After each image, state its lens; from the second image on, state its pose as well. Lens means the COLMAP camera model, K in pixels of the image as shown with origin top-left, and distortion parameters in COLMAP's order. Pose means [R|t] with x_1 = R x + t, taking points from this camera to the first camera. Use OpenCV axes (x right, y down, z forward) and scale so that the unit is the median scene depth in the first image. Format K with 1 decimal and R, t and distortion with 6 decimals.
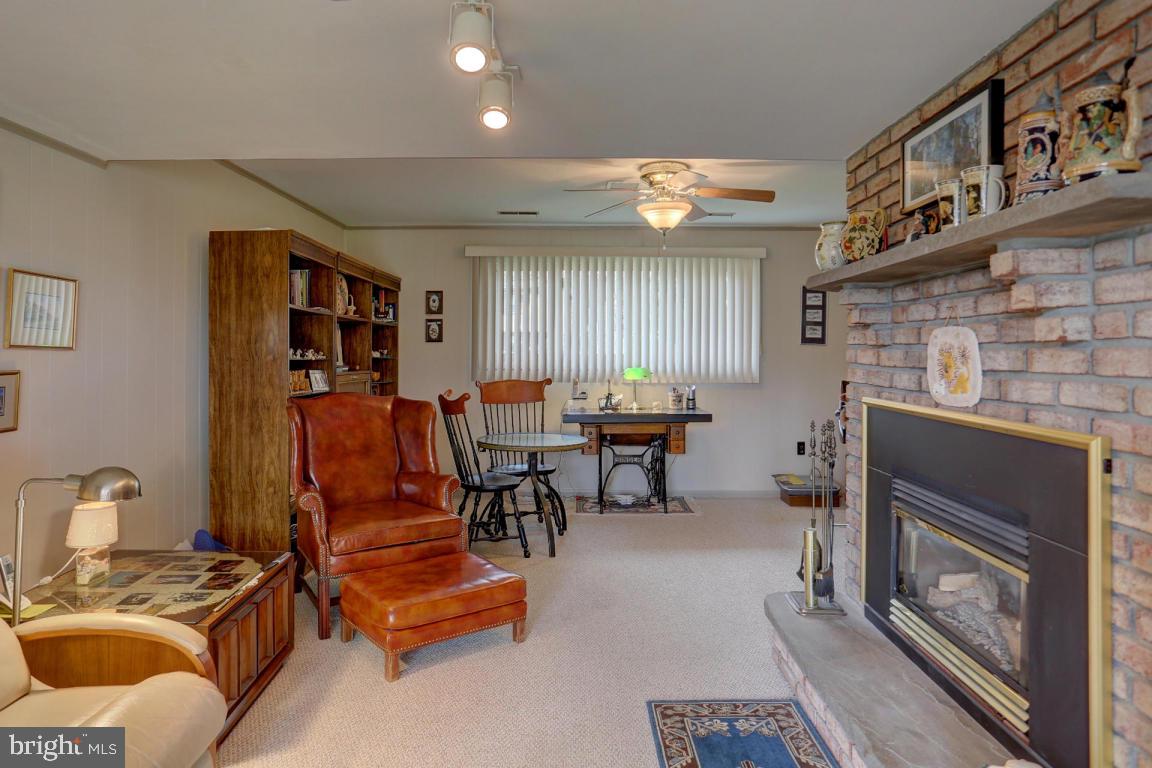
lens RADIAL K [[723.3, 0, 572.6], [0, 723.3, 338.3], [0, 0, 1]] dist [-0.075585, 0.064240]
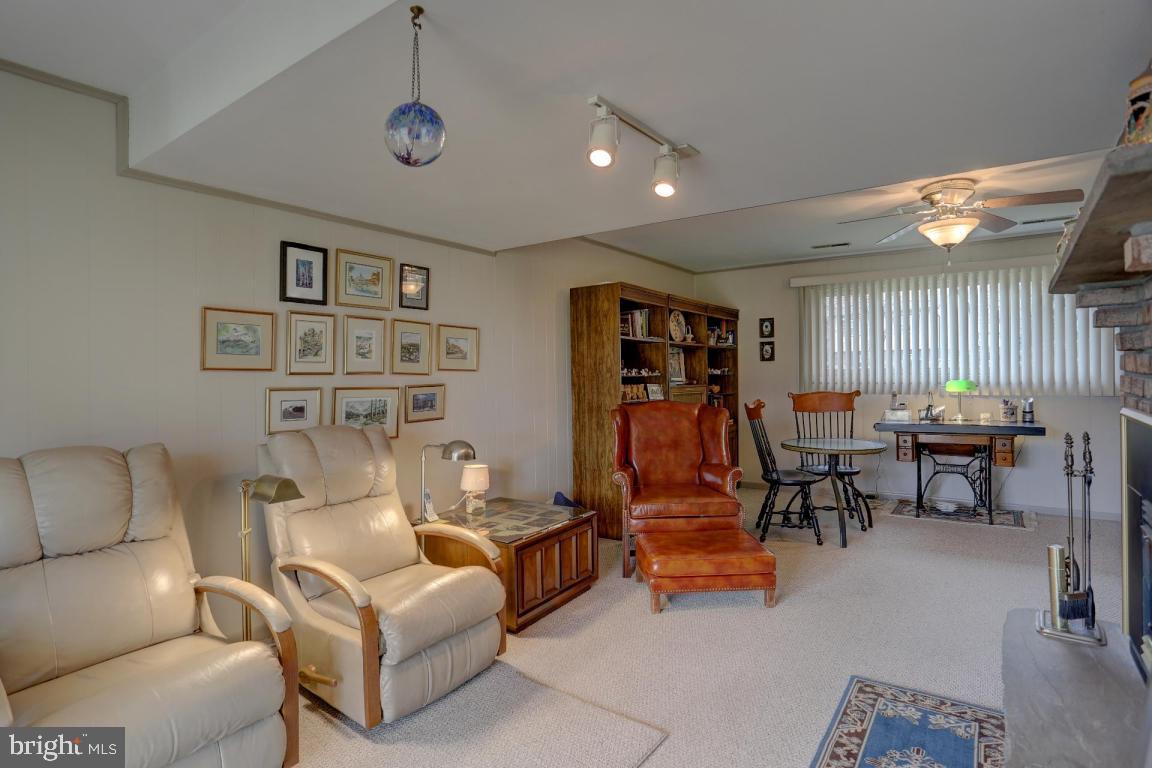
lens RADIAL K [[599.4, 0, 577.2], [0, 599.4, 364.1], [0, 0, 1]] dist [-0.060981, 0.033806]
pose [[0.822950, -0.024408, -0.567590, 0.190287], [0.028280, 0.999598, -0.001983, 0.006389], [0.567410, -0.014420, 0.823309, 0.001632]]
